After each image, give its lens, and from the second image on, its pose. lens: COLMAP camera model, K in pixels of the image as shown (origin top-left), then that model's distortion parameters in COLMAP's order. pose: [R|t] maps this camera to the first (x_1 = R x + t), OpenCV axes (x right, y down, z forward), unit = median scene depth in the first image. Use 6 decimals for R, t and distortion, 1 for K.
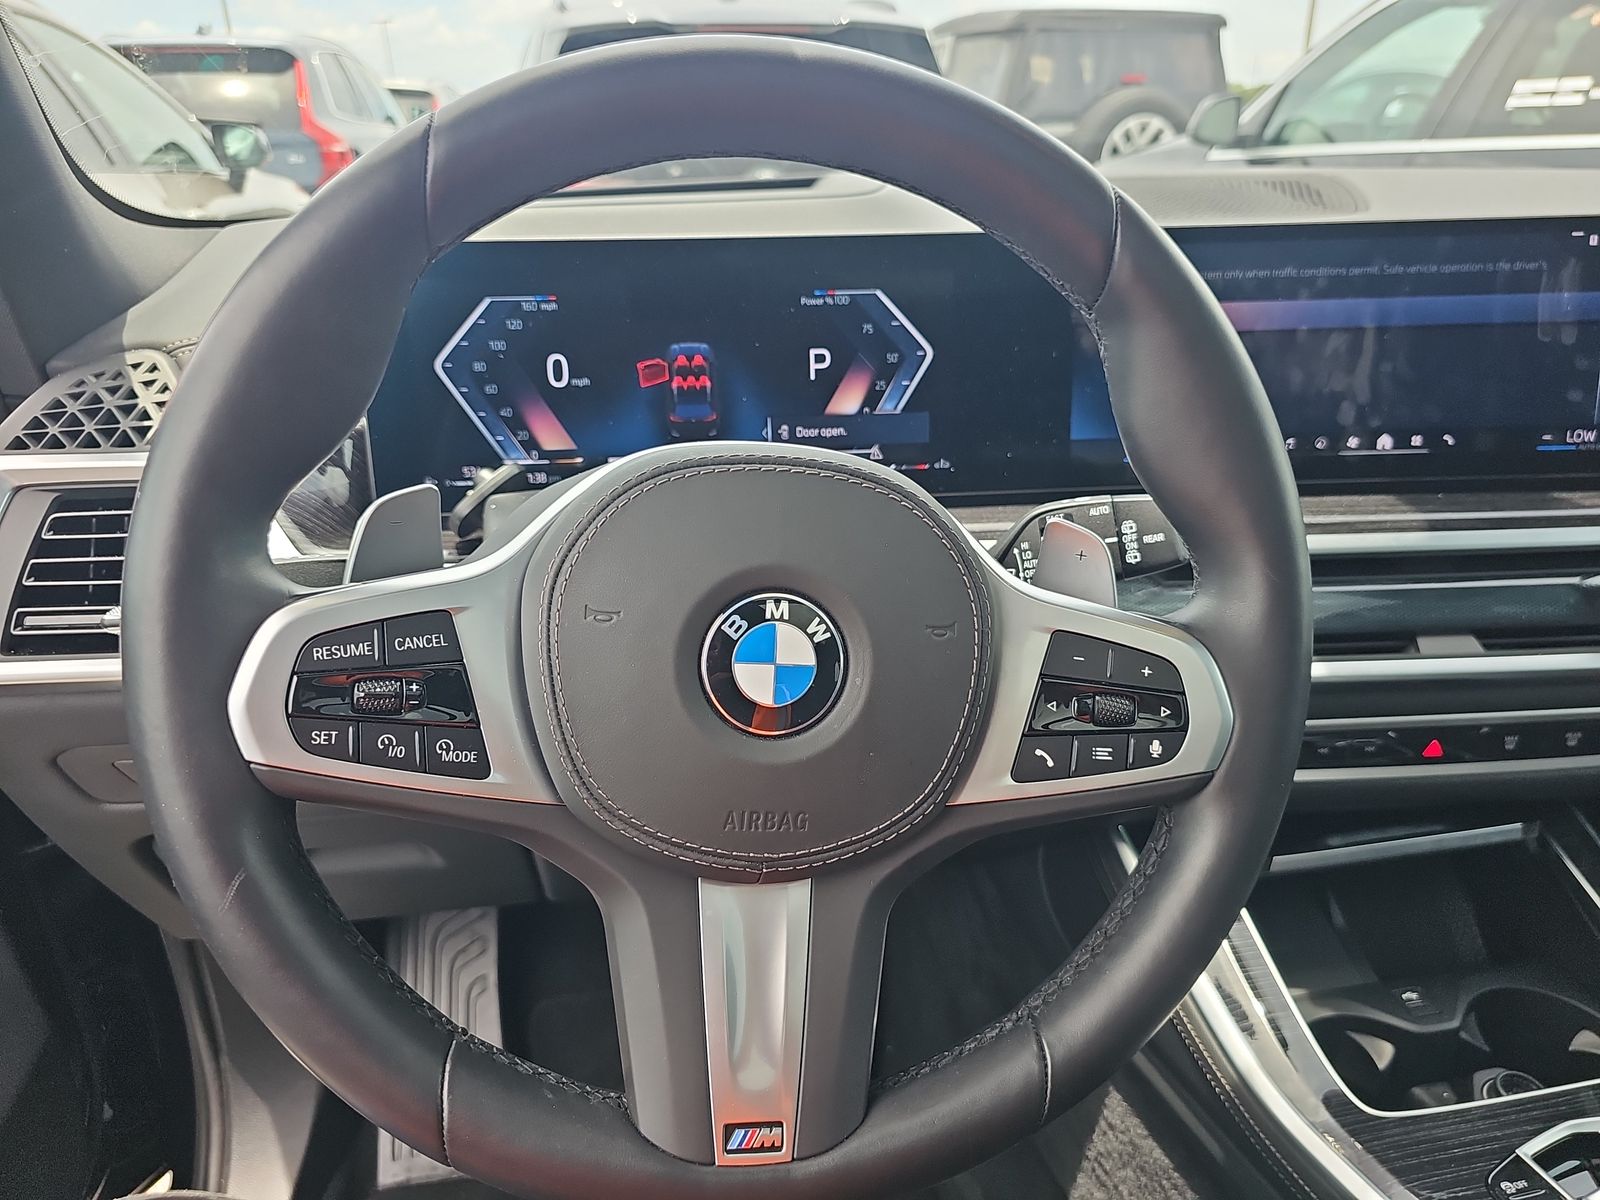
lens RADIAL K [[1186.4, 0, 813.1], [0, 1186.4, 598.9], [0, 0, 1]] dist [0.035771, -0.003625]
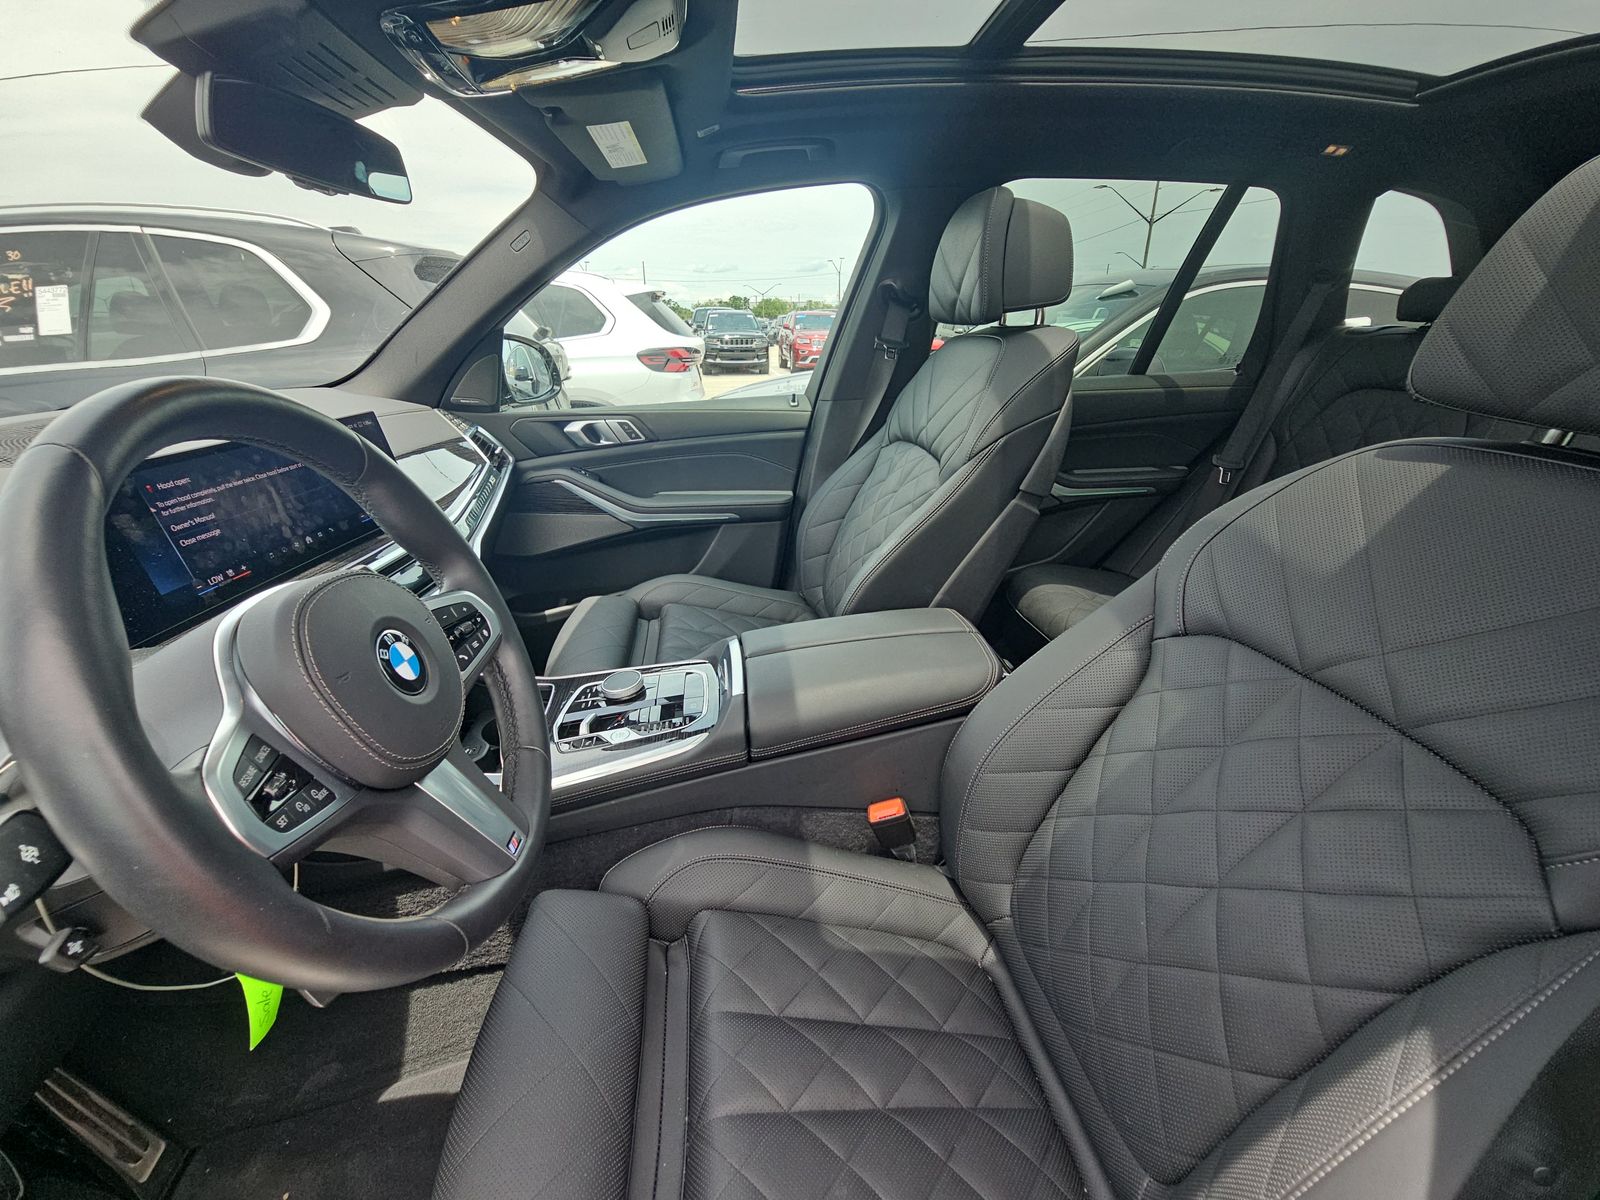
lens RADIAL K [[658.4, 0, 792.1], [0, 658.4, 596.7], [0, 0, 1]] dist [0.000426, -0.003464]
pose [[0.069454, -0.381319, 0.921831, -0.638677], [0.409887, 0.853366, 0.322116, -0.085377], [-0.909488, 0.355474, 0.215567, 0.056362]]
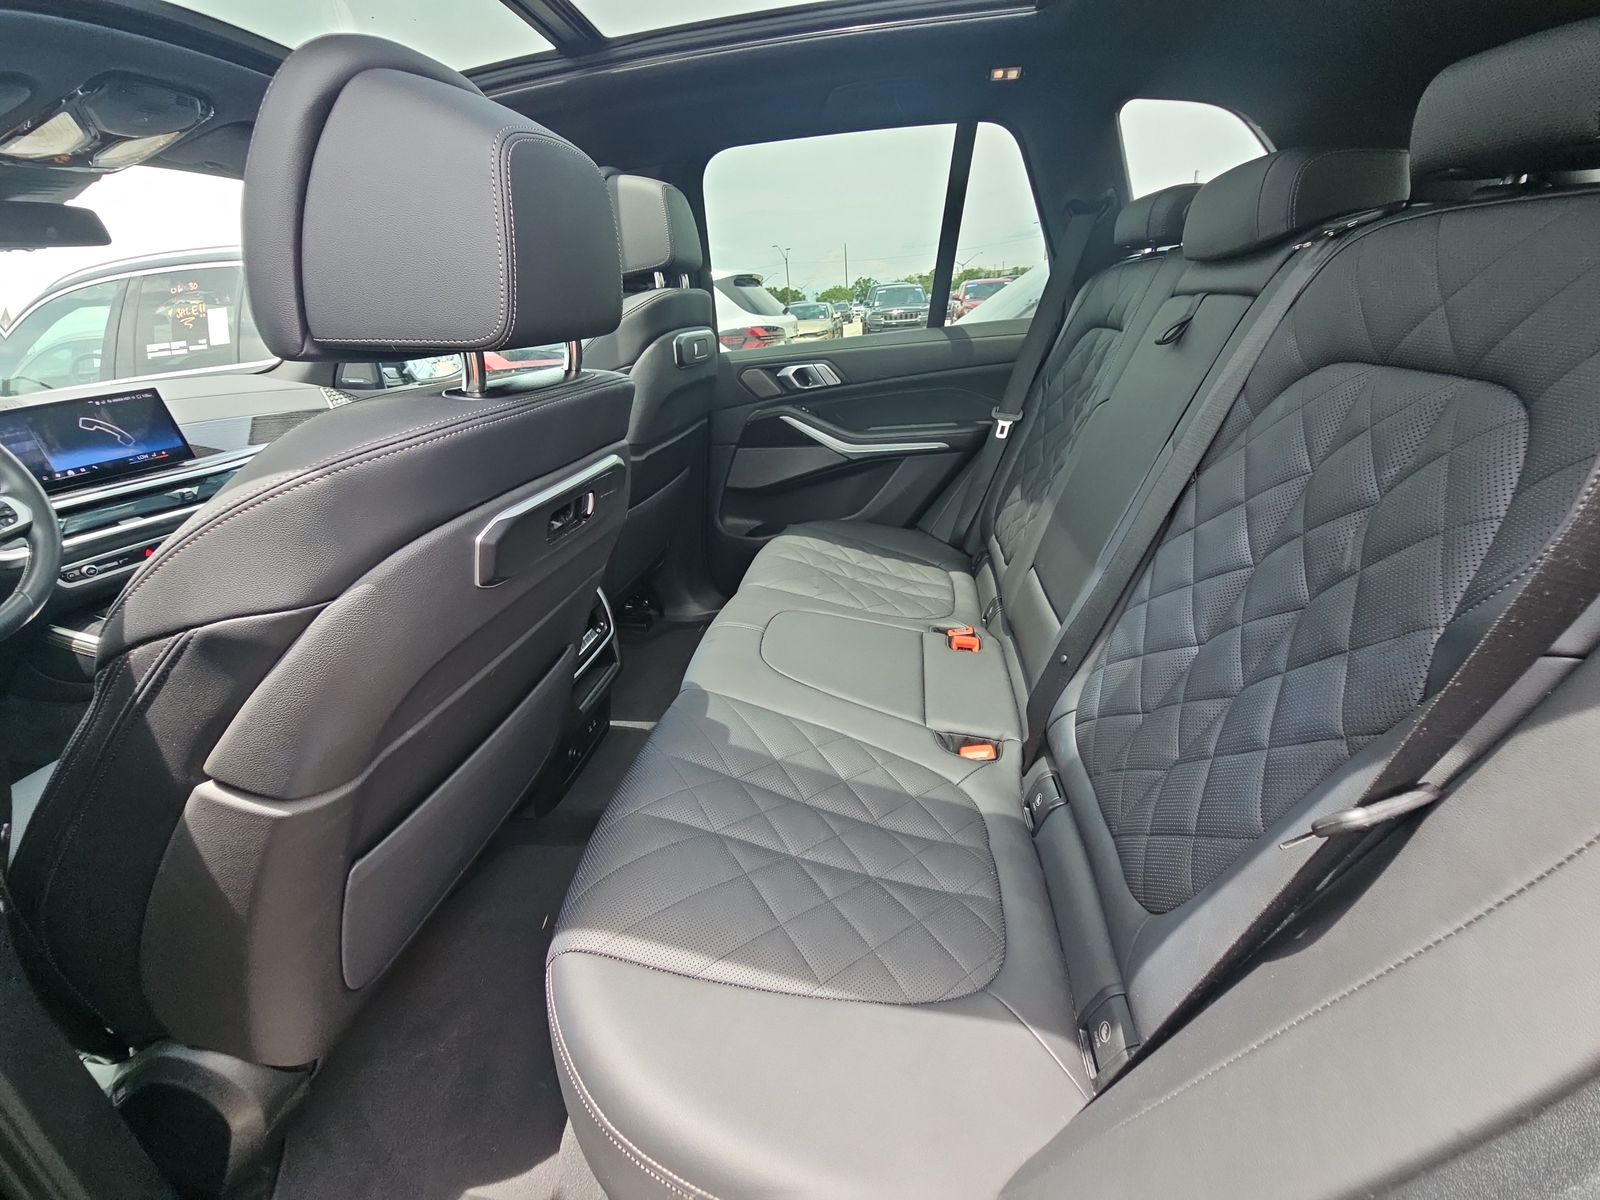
lens RADIAL K [[647.7, 0, 800.0], [0, 647.7, 600.0], [0, 0, 1]] dist [0.000099, -0.000070]
pose [[0.326712, -0.407793, 0.852622, -0.566431], [0.445826, 0.861949, 0.241420, 0.718958], [-0.833366, 0.301247, 0.463414, -1.519310]]
